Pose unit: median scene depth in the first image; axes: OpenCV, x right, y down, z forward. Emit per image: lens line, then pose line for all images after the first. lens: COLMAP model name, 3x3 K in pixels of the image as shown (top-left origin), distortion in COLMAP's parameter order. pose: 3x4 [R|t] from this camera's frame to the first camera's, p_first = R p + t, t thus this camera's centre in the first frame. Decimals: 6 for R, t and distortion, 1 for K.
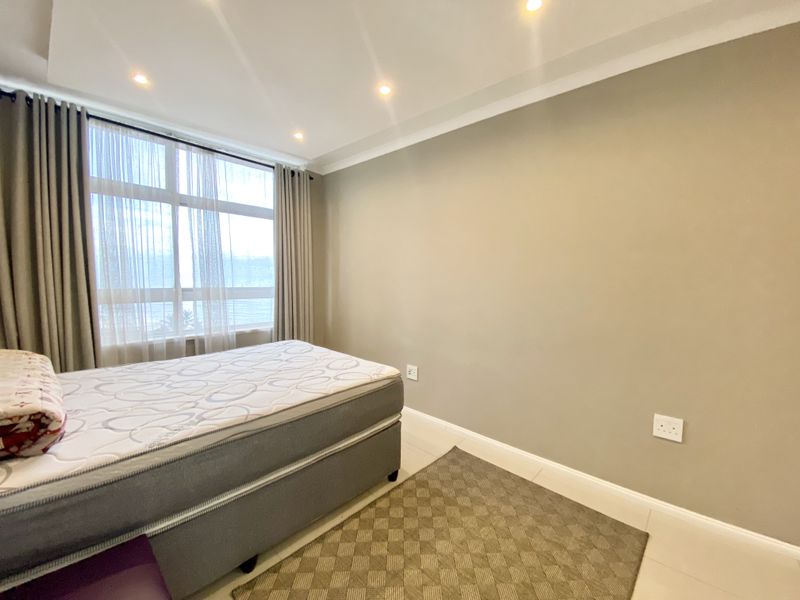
lens RADIAL K [[324.0, 0, 396.7], [0, 324.0, 295.3], [0, 0, 1]] dist [0.062930, -0.046920]
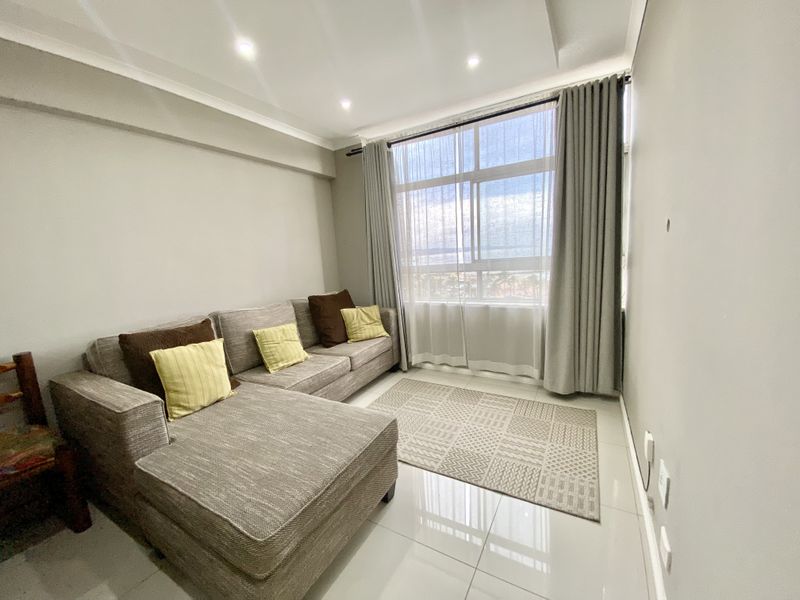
lens RADIAL K [[324.0, 0, 396.7], [0, 324.0, 295.3], [0, 0, 1]] dist [0.062930, -0.046920]
pose [[0.209337, 0.113393, -0.971247, 0.555278], [0.023963, 0.992360, 0.121023, -0.066718], [0.977550, -0.048609, 0.205021, 0.761097]]
